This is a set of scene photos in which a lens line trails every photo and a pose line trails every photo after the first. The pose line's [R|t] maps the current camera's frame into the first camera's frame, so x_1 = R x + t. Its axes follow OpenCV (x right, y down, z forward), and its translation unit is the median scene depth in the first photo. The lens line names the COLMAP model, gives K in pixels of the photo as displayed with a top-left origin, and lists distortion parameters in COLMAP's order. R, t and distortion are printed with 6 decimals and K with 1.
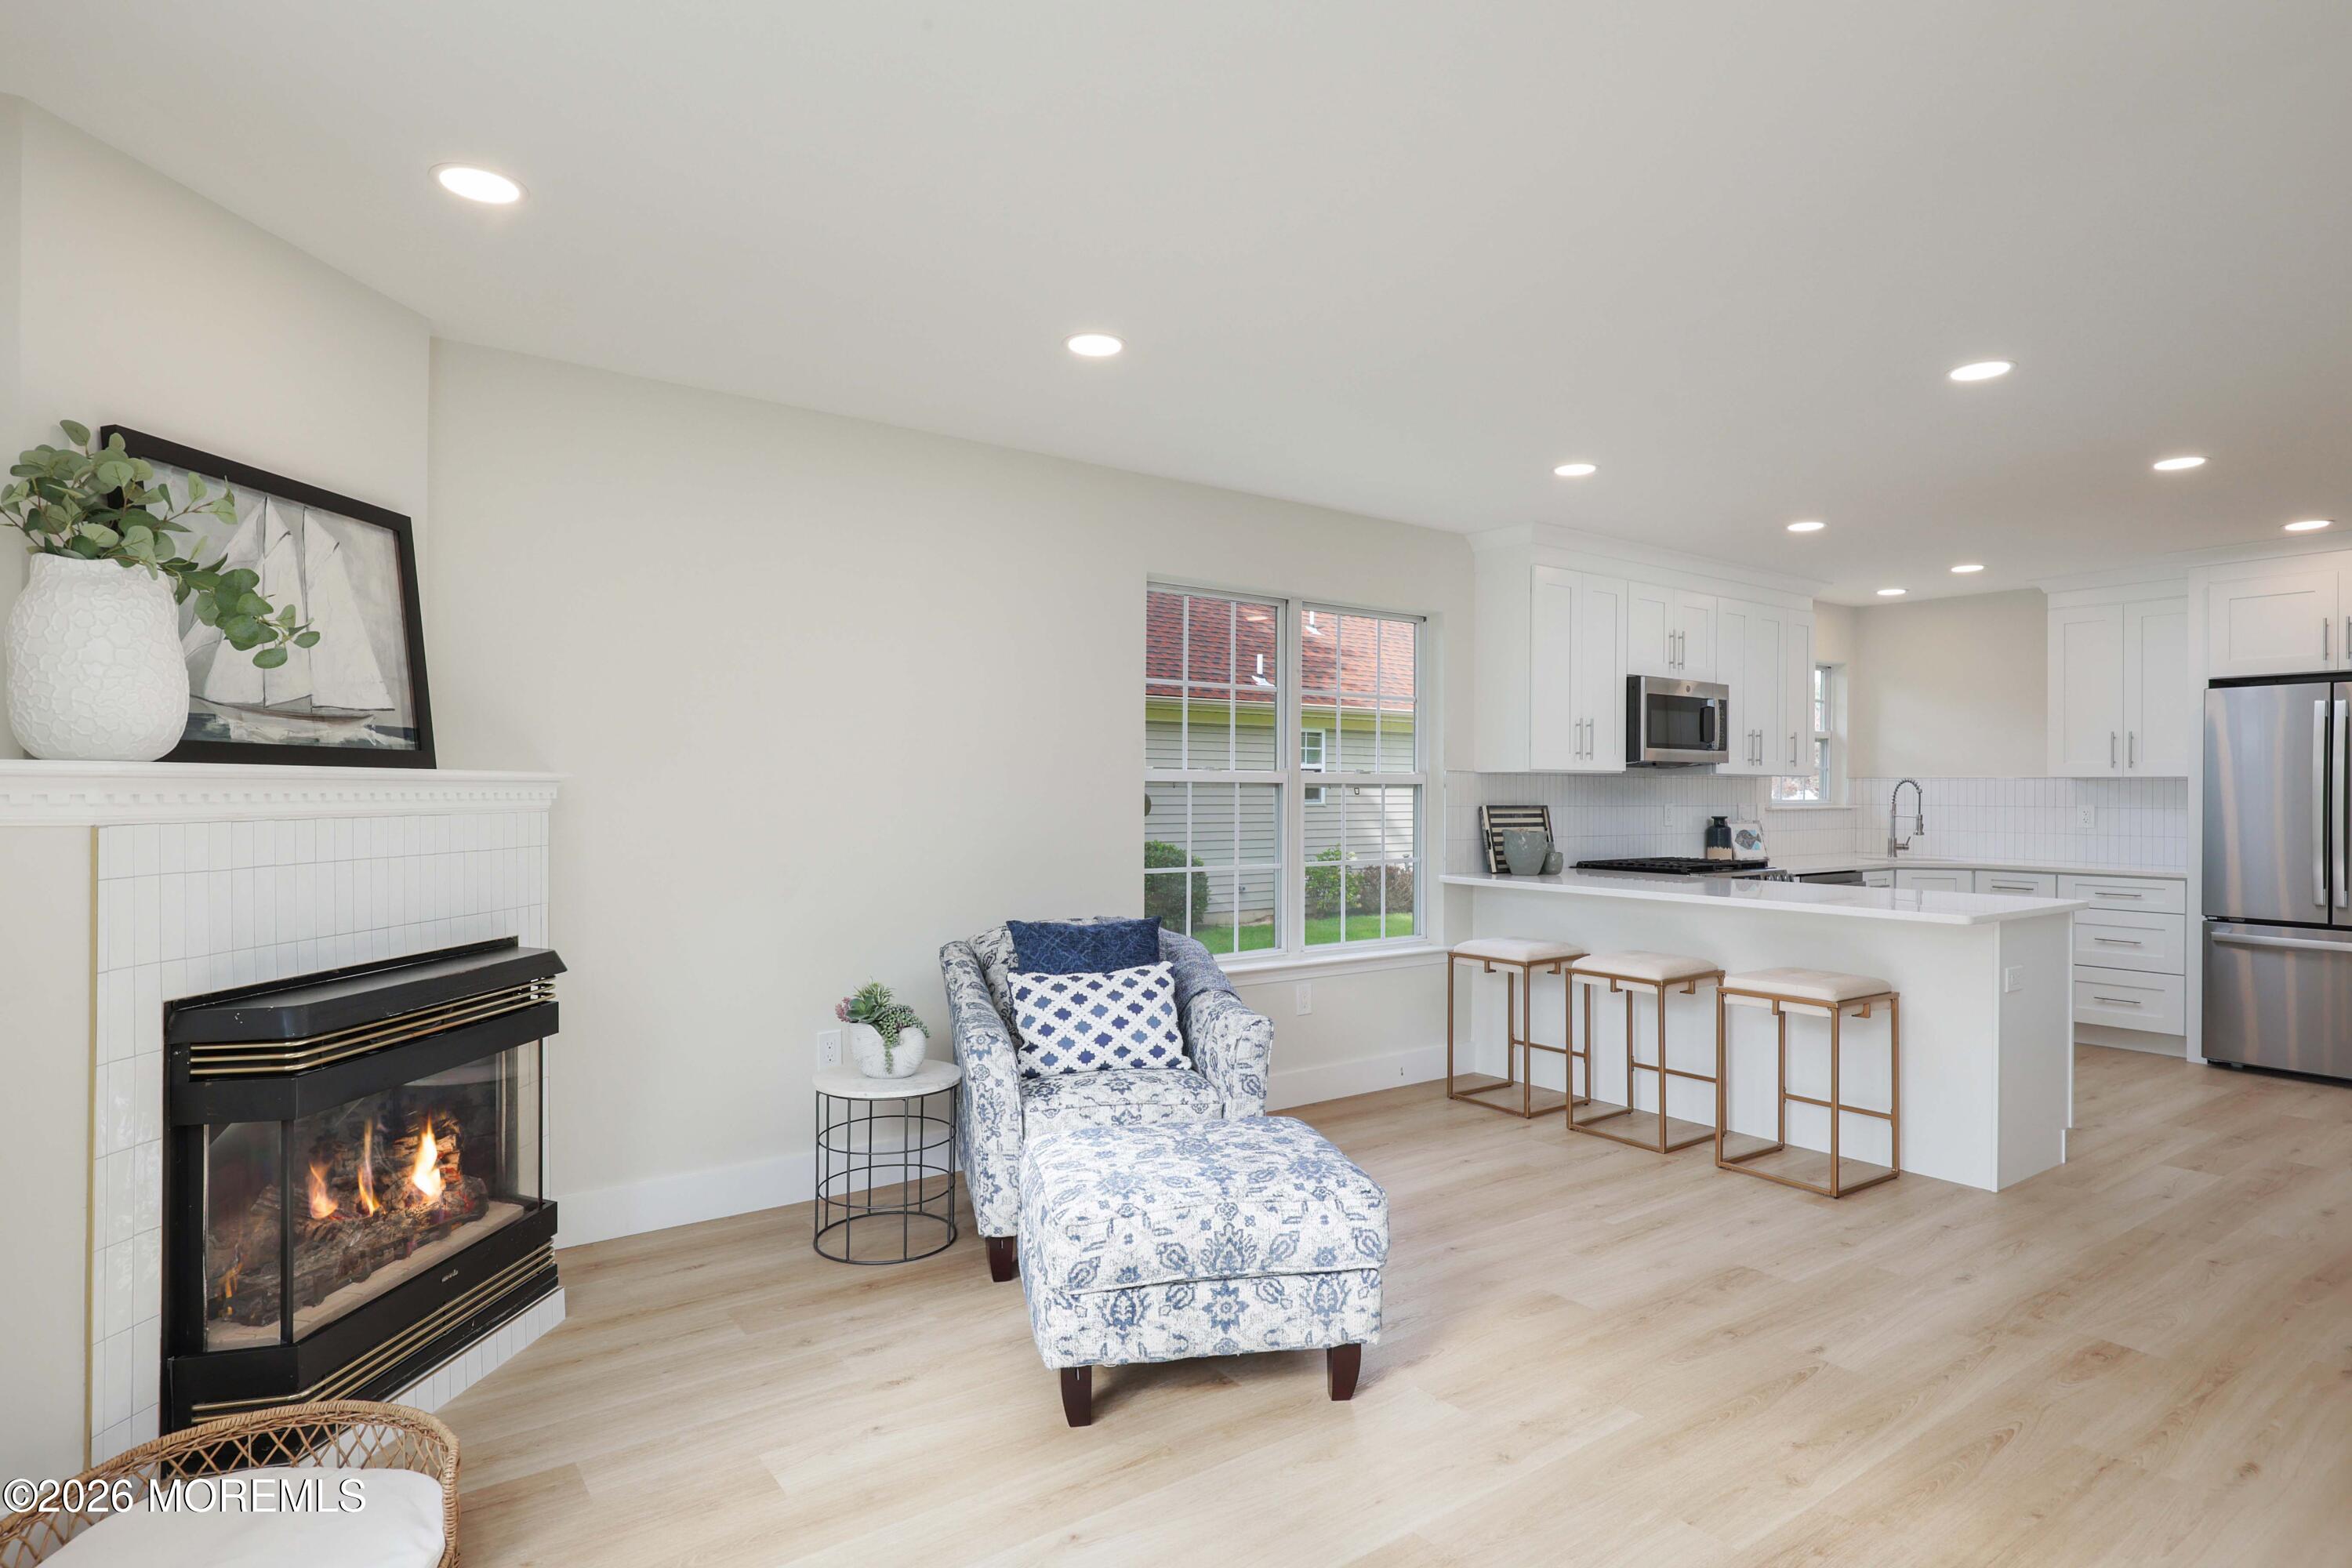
lens RADIAL K [[1236.5, 0, 1179.2], [0, 1236.5, 789.7], [0, 0, 1]] dist [0.013678, -0.002151]
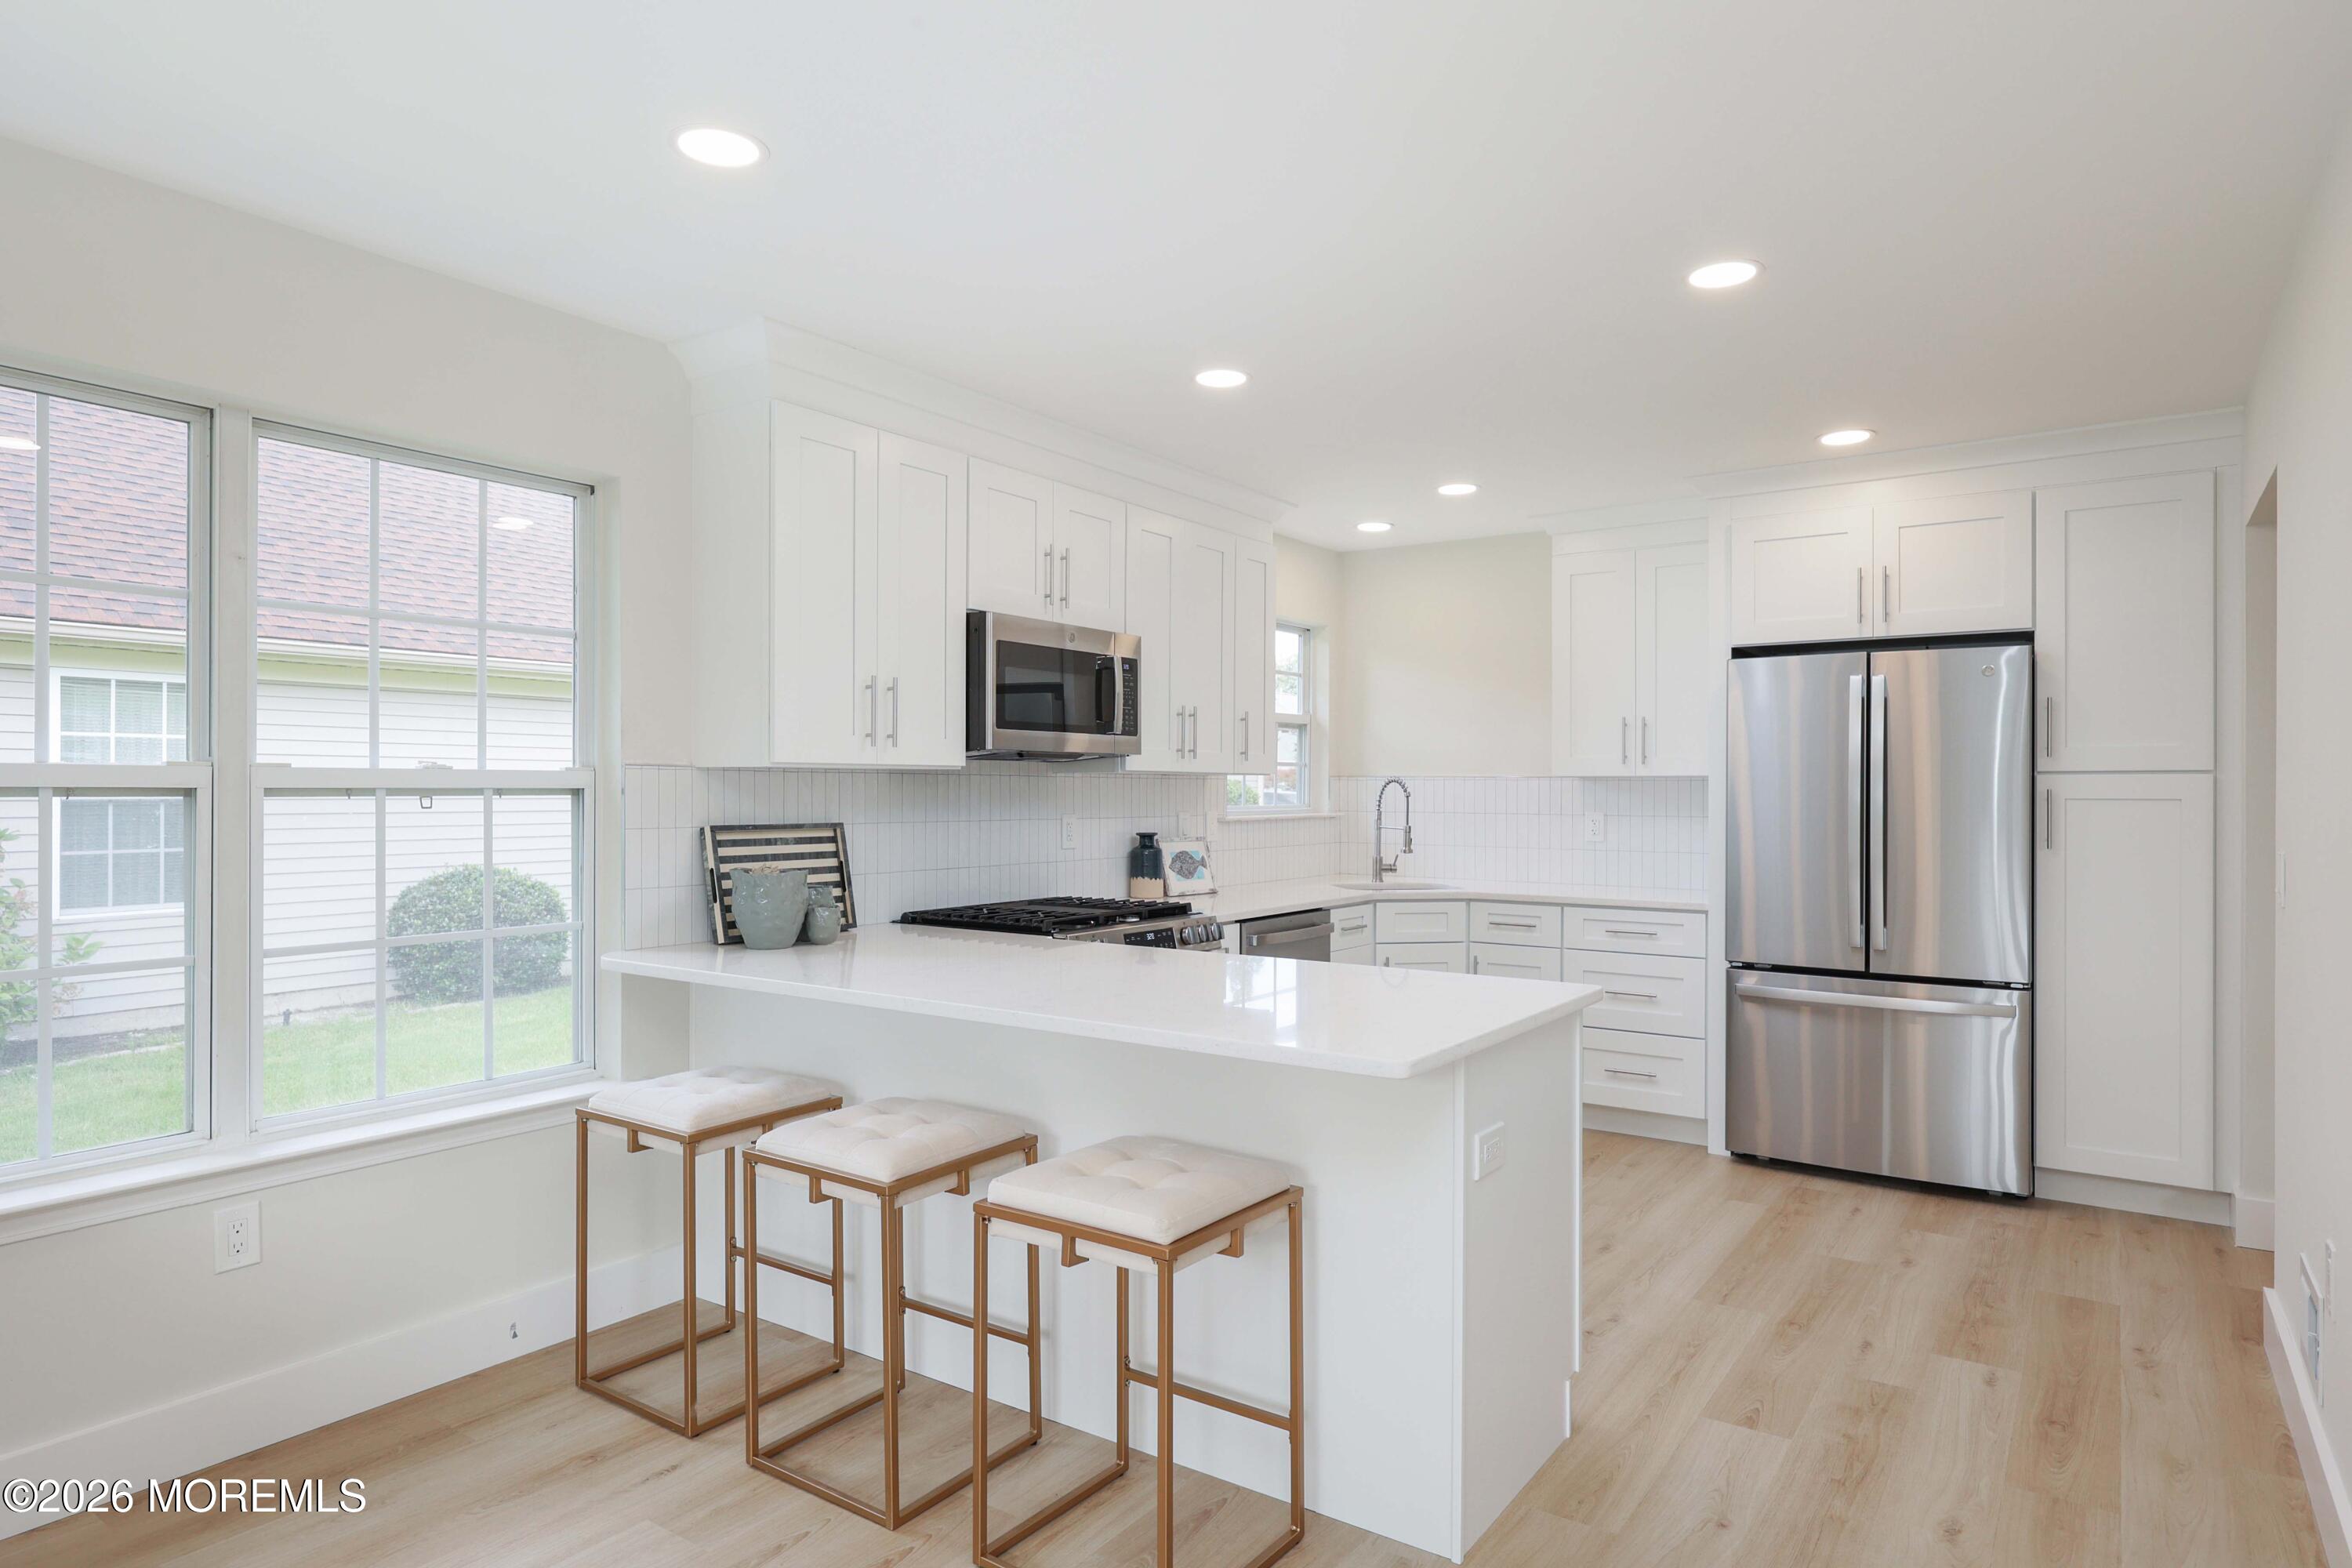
lens RADIAL K [[1341.5, 0, 1161.7], [0, 1341.5, 786.1], [0, 0, 1]] dist [0.001979, -0.000299]
pose [[0.949094, -0.001628, 0.314990, 0.256988], [0.001817, 0.999998, -0.000305, -0.005035], [-0.314989, 0.000862, 0.949095, 0.357907]]
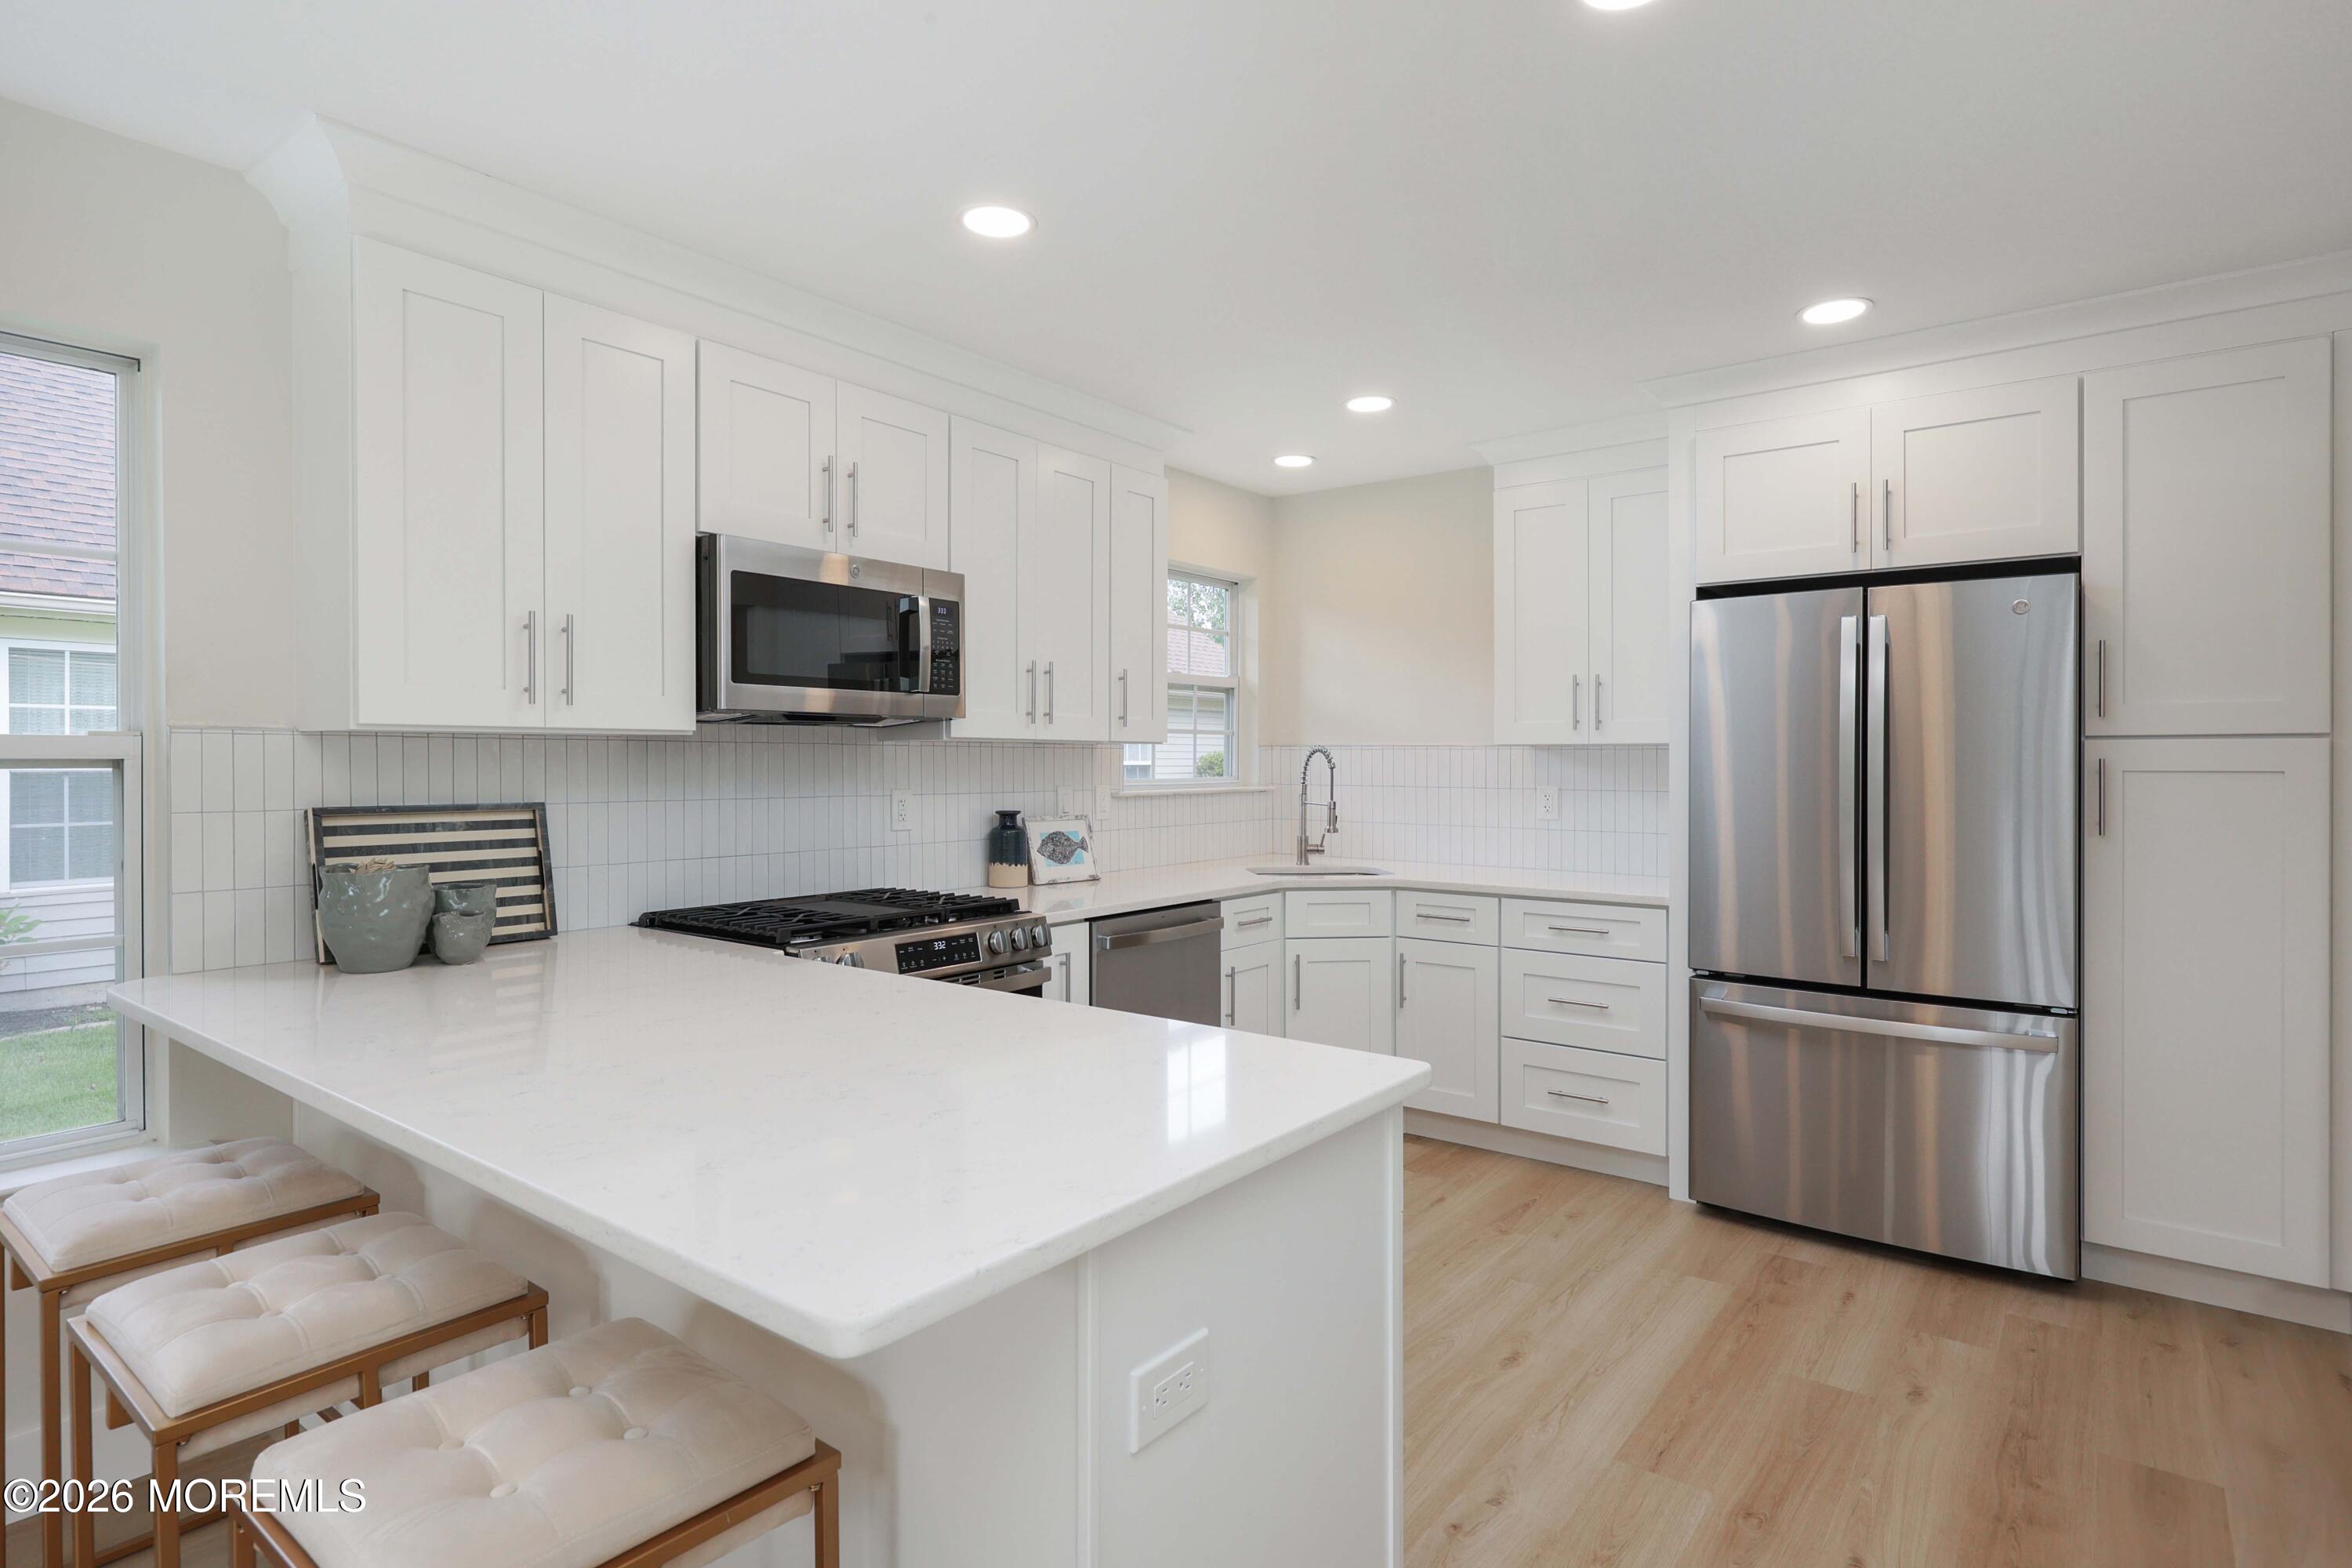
lens RADIAL K [[1218.7, 0, 1172.0], [0, 1218.7, 757.7], [0, 0, 1]] dist [0.001419, -0.000080]
pose [[0.960927, -0.002727, 0.276788, 0.429549], [0.002924, 0.999996, -0.000301, -0.004061], [-0.276786, 0.001098, 0.960931, 0.516763]]
